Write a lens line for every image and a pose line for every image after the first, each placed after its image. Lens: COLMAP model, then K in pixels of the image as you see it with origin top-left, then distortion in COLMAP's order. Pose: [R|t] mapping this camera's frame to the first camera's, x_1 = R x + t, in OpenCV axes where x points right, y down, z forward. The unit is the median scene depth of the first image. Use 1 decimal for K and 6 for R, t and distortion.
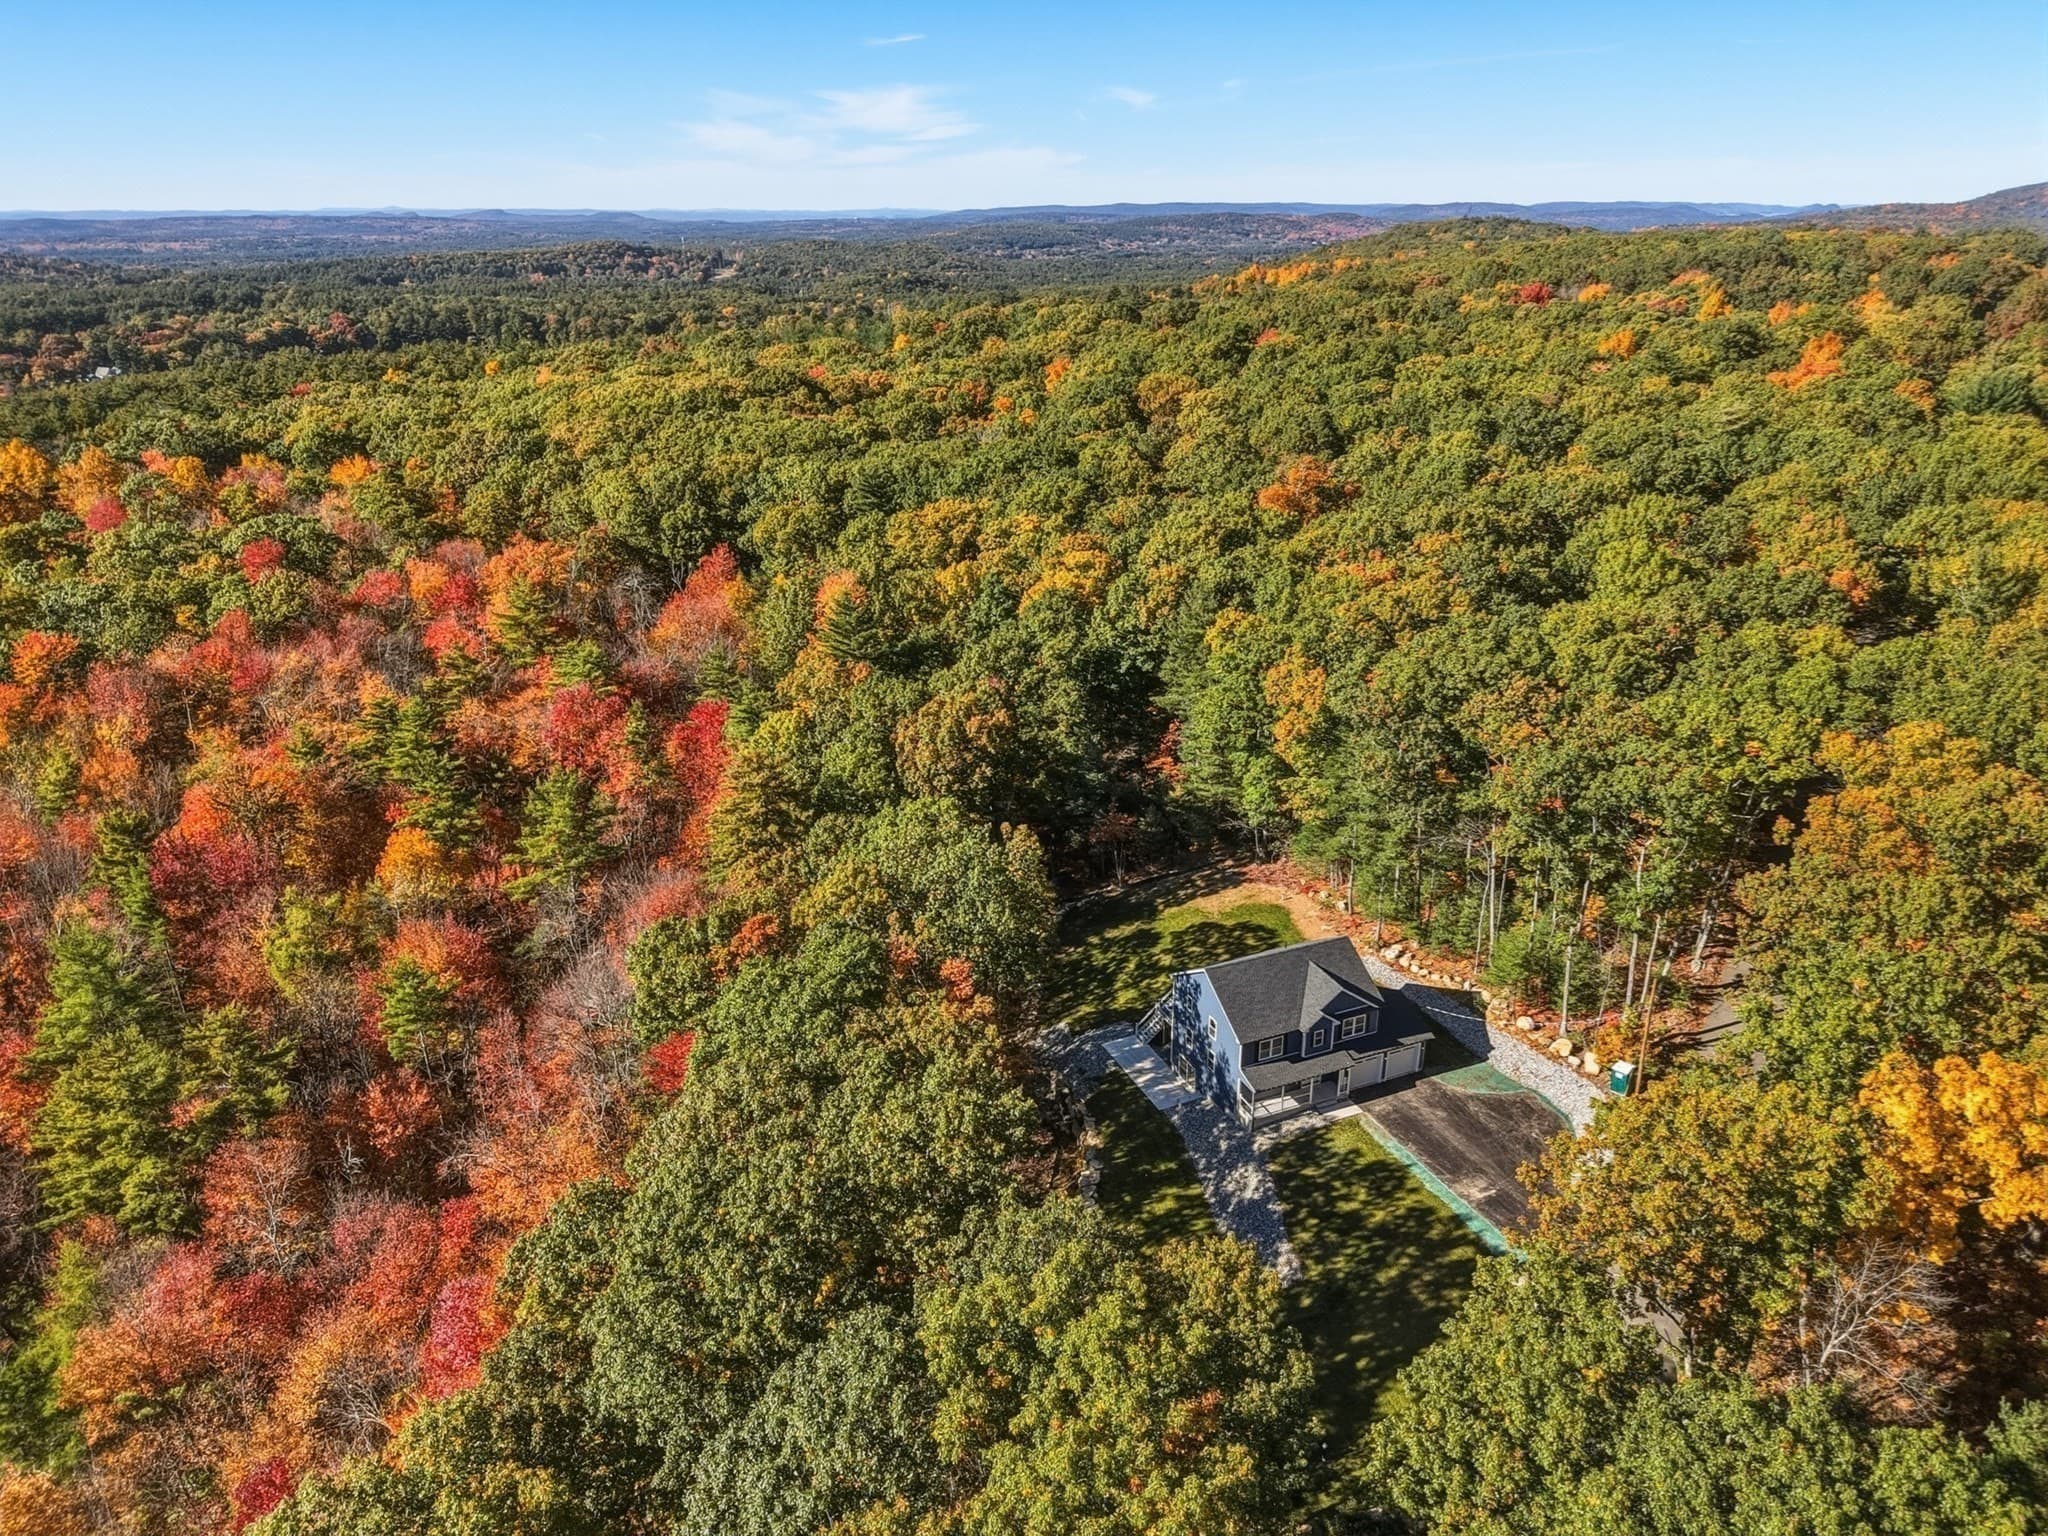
lens RADIAL K [[1435.6, 0, 1024.0], [0, 1435.6, 768.0], [0, 0, 1]] dist [0.014243, -0.000608]
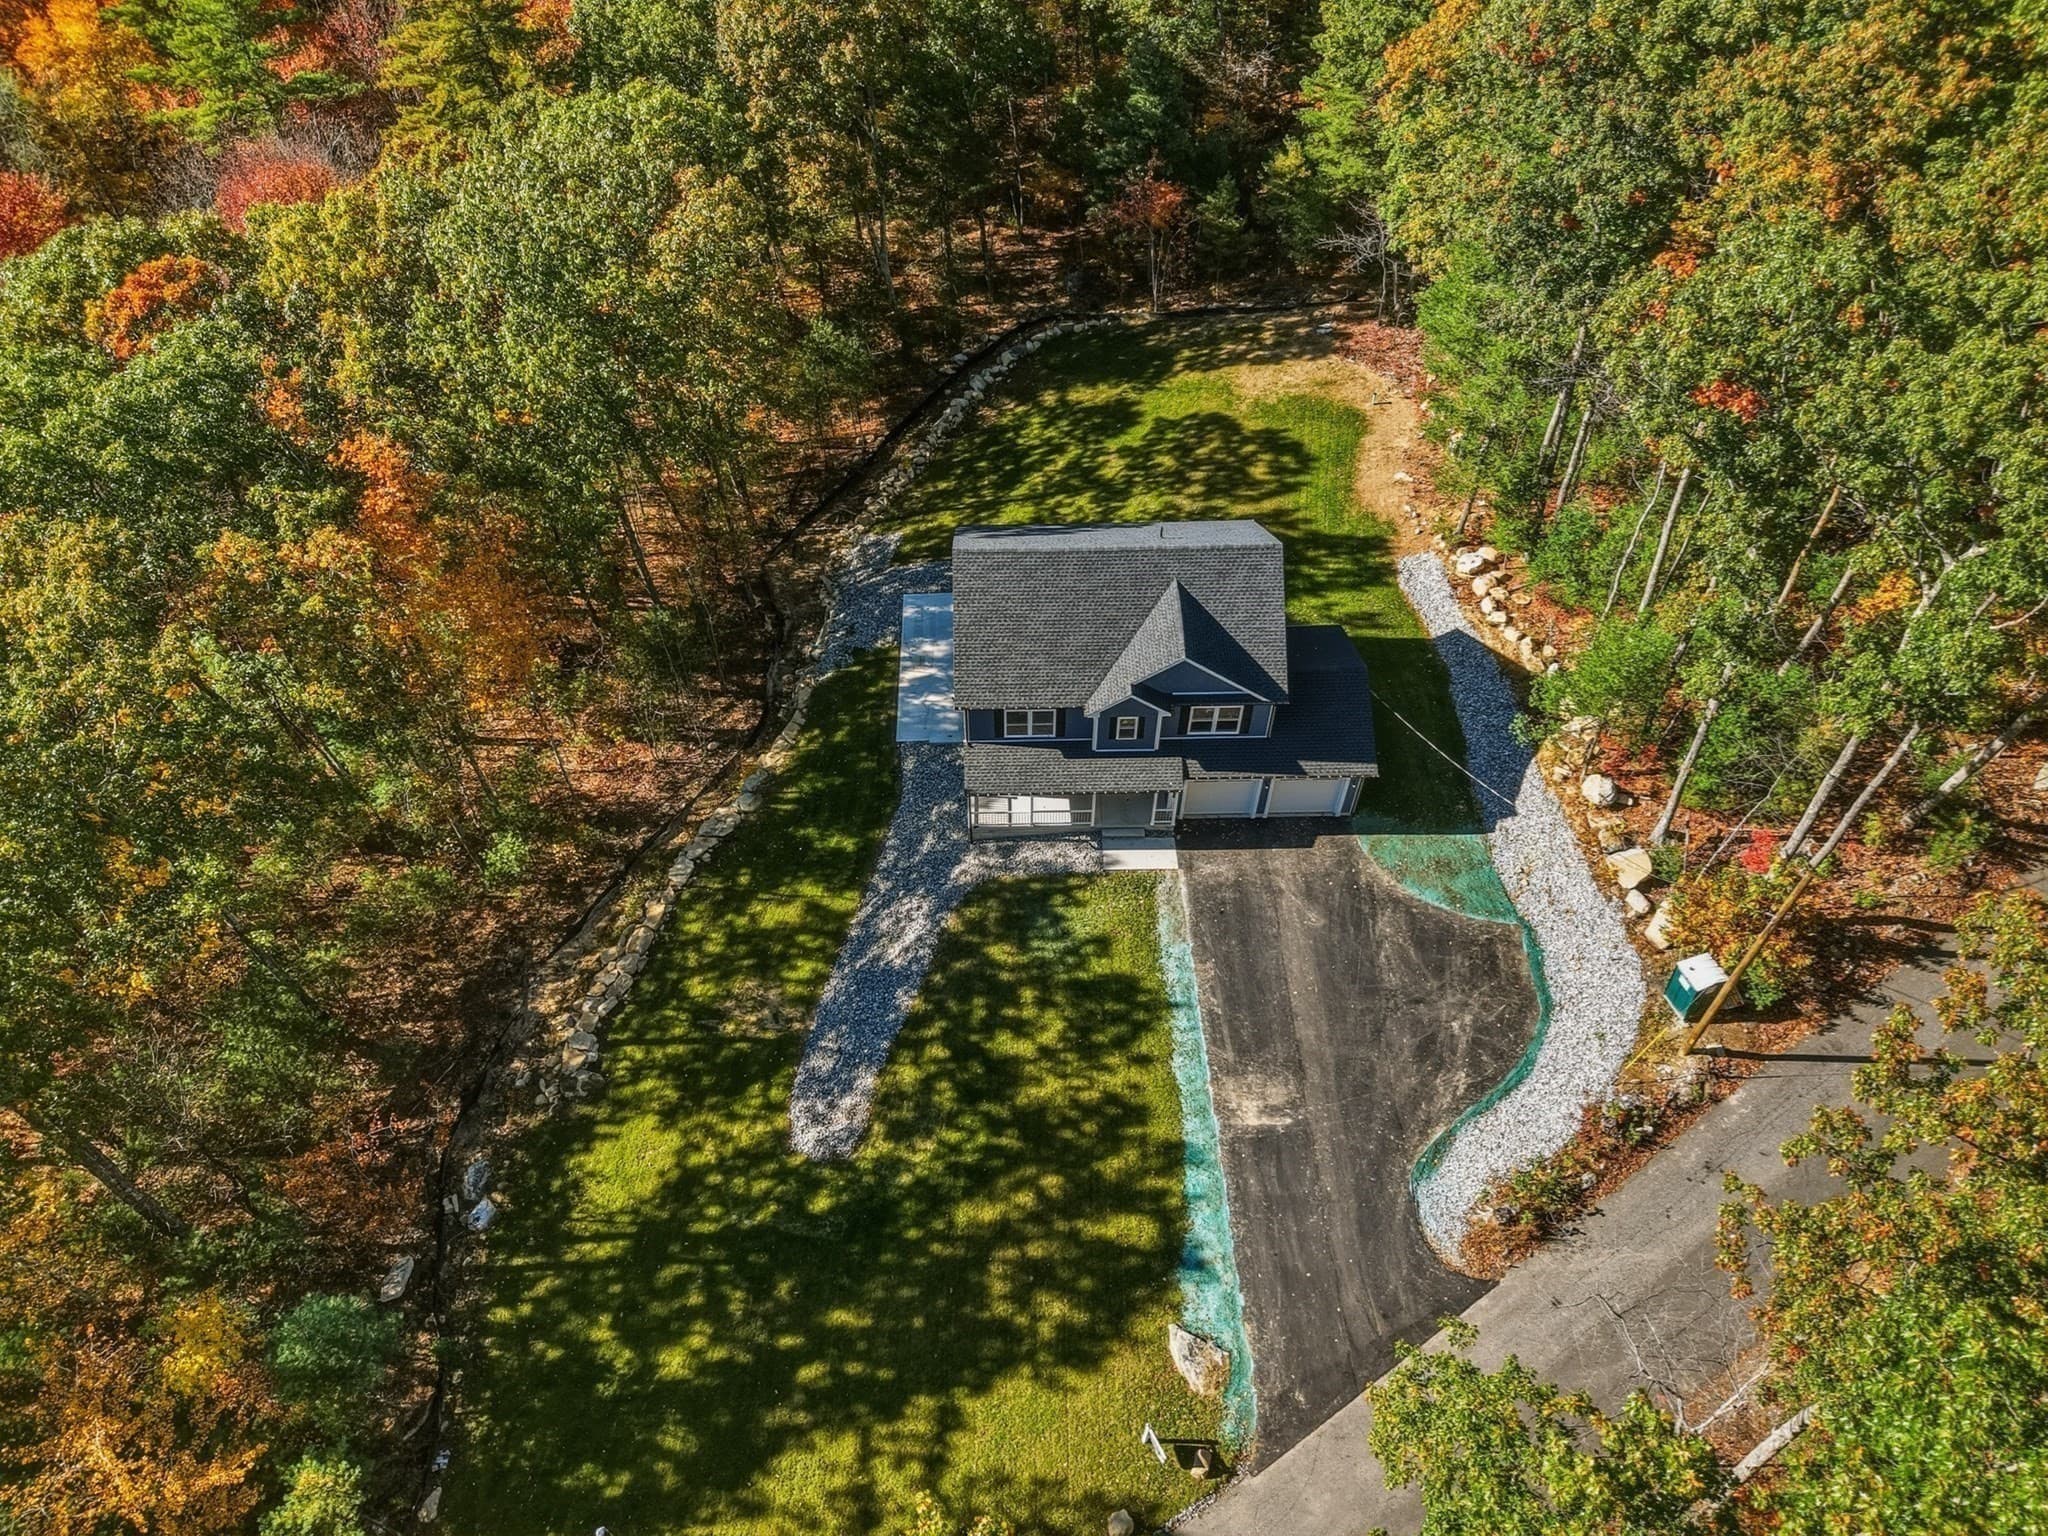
lens RADIAL K [[1446.6, 0, 958.6], [0, 1446.6, 768.2], [0, 0, 1]] dist [0.119727, -0.177546]
pose [[0.920618, 0.296350, -0.254243, 0.286743], [-0.148213, 0.867618, 0.474627, -0.044414], [0.361242, -0.399268, 0.842668, 0.513865]]
